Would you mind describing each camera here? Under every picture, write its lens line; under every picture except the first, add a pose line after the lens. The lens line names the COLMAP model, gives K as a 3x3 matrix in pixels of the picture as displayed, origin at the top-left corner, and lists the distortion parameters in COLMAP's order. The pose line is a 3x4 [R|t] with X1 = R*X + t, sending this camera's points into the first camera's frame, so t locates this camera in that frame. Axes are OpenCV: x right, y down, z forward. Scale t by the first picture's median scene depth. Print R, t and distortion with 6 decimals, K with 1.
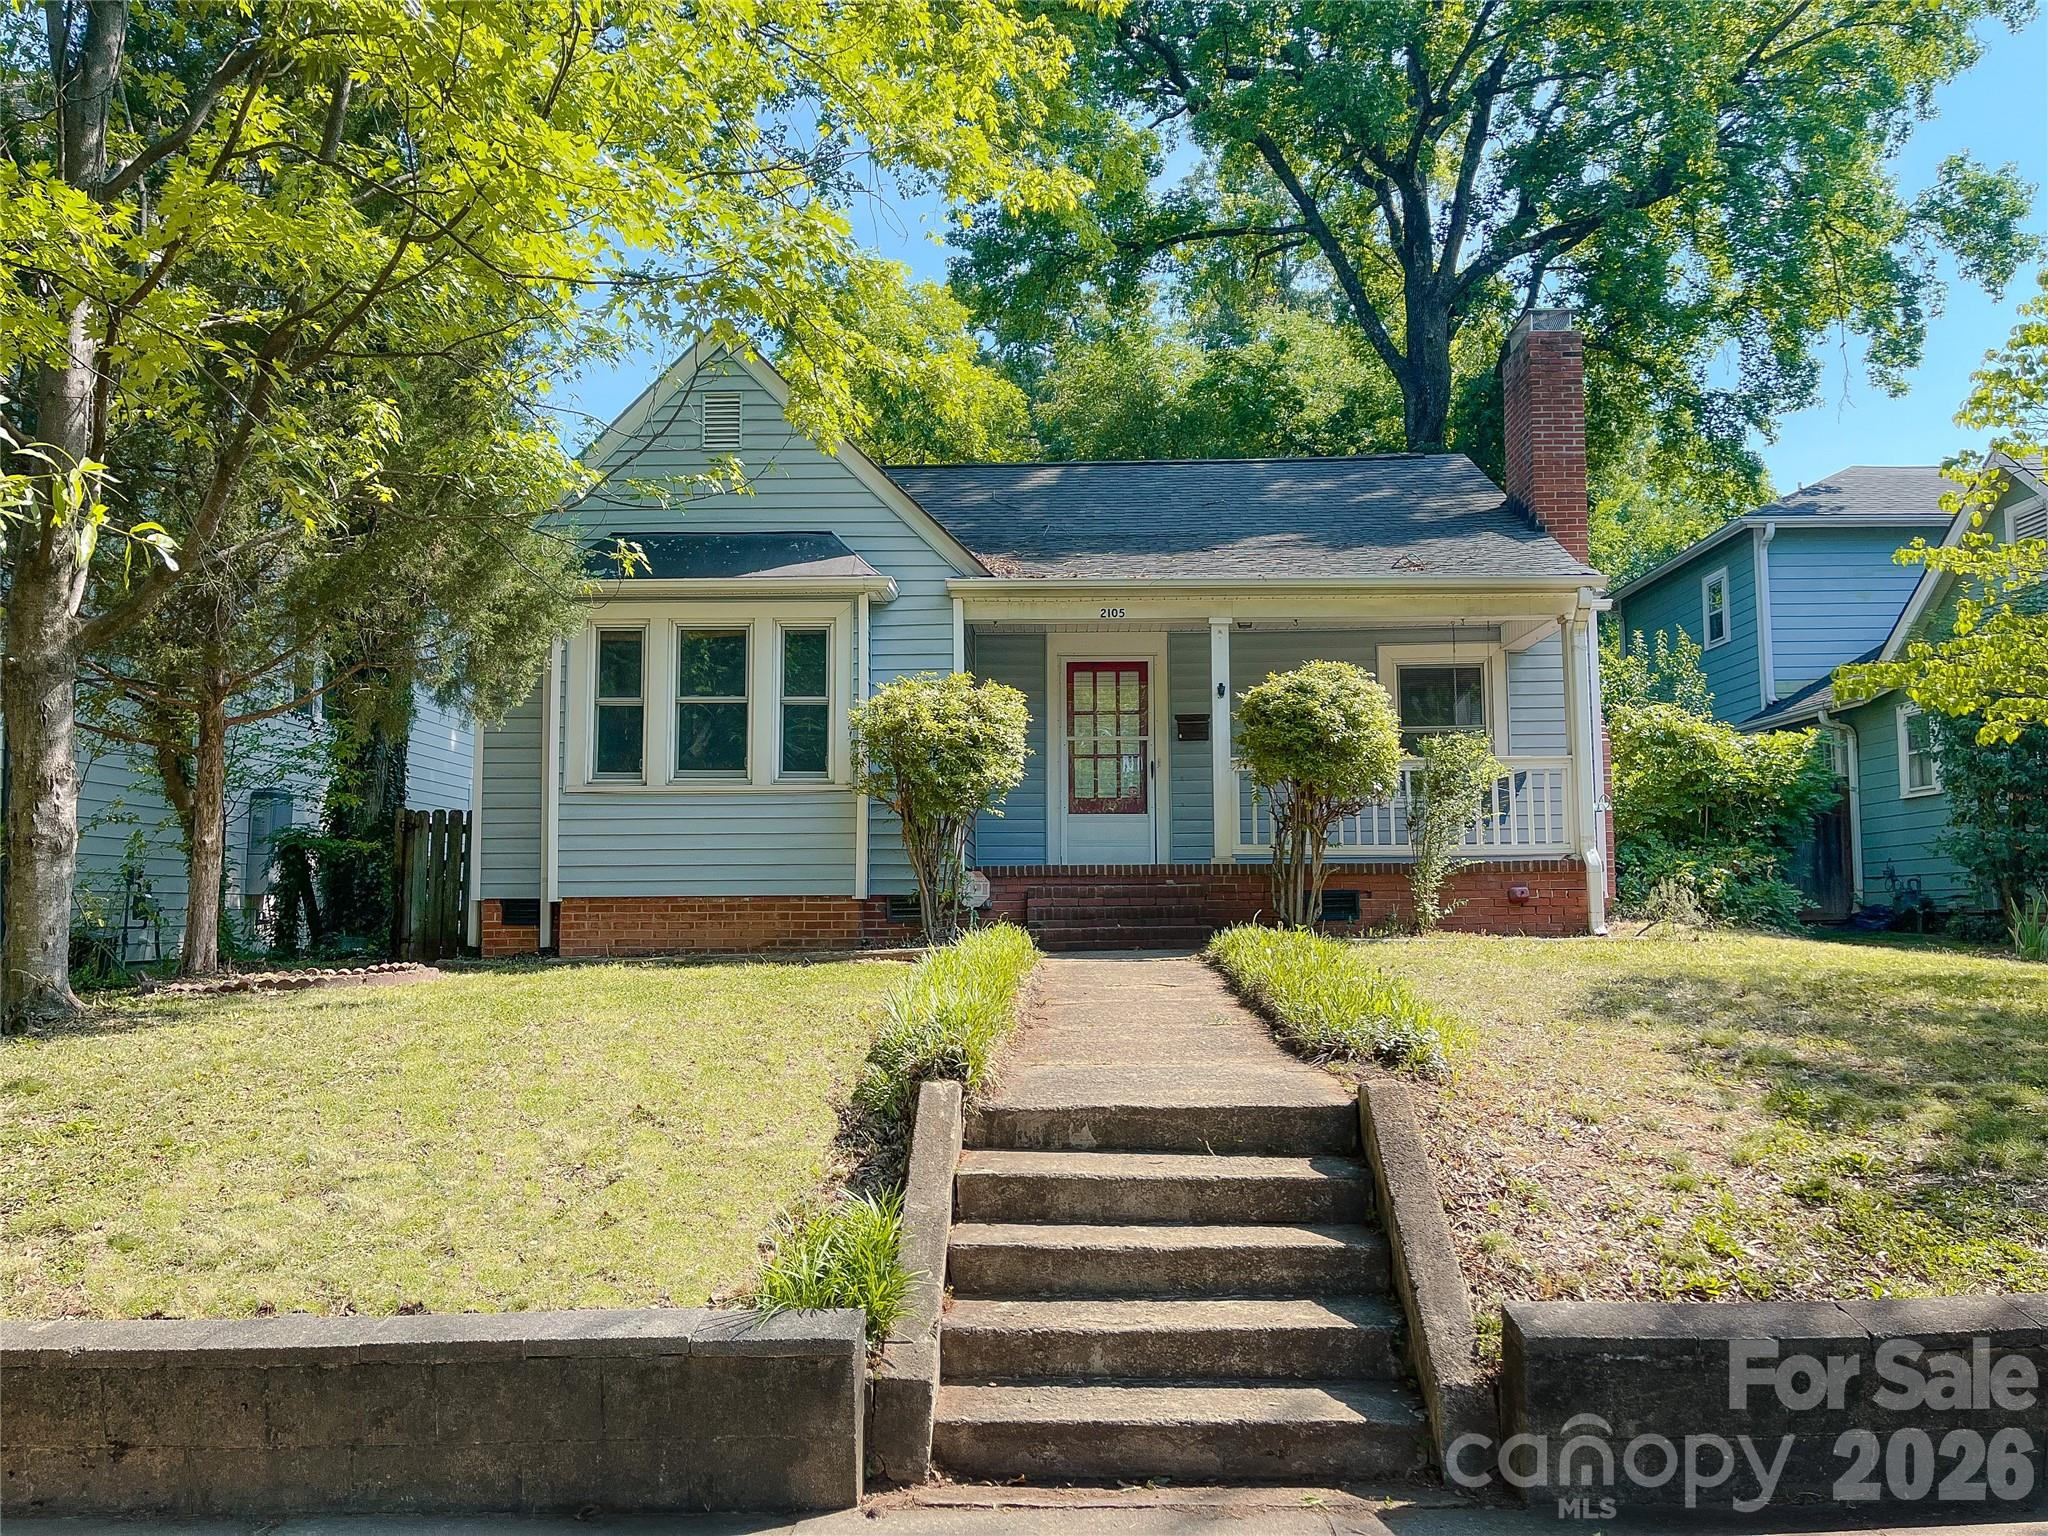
lens RADIAL K [[1392.0, 0, 1024.0], [0, 1392.0, 768.0], [0, 0, 1]] dist [0.080115, -0.091475]
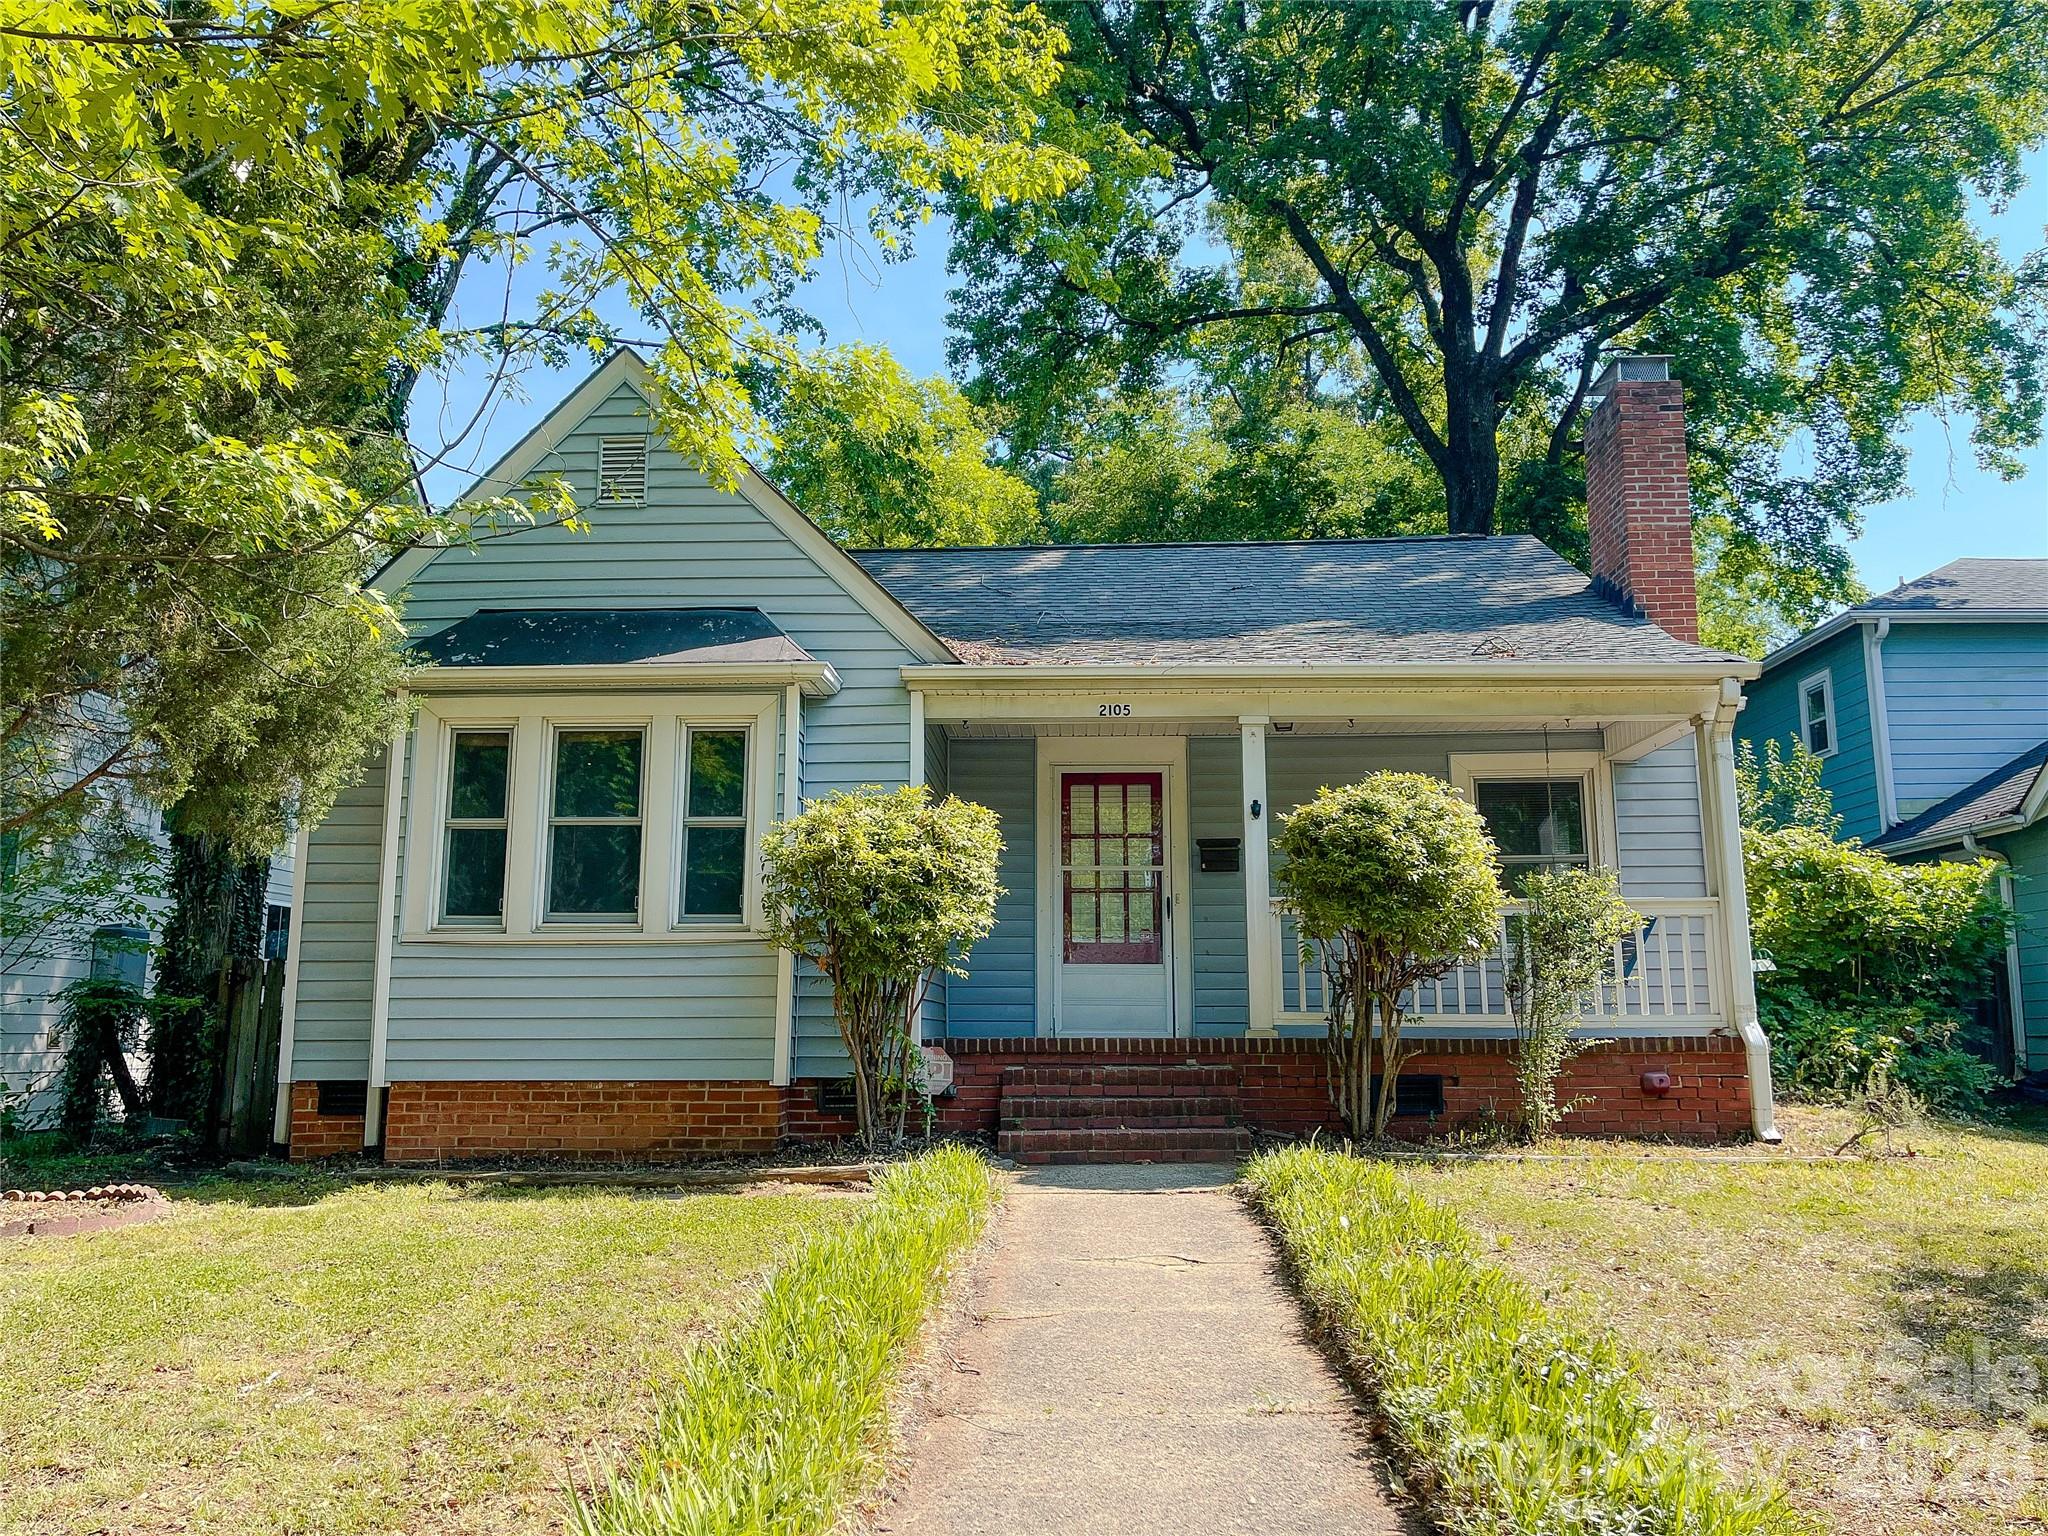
lens RADIAL K [[1392.0, 0, 1024.0], [0, 1392.0, 768.0], [0, 0, 1]] dist [0.080115, -0.091475]
pose [[0.999849, 0.001600, -0.017290, 0.021036], [-0.003006, 0.996656, -0.081650, -0.012070], [0.017102, 0.081690, 0.996511, 0.180194]]
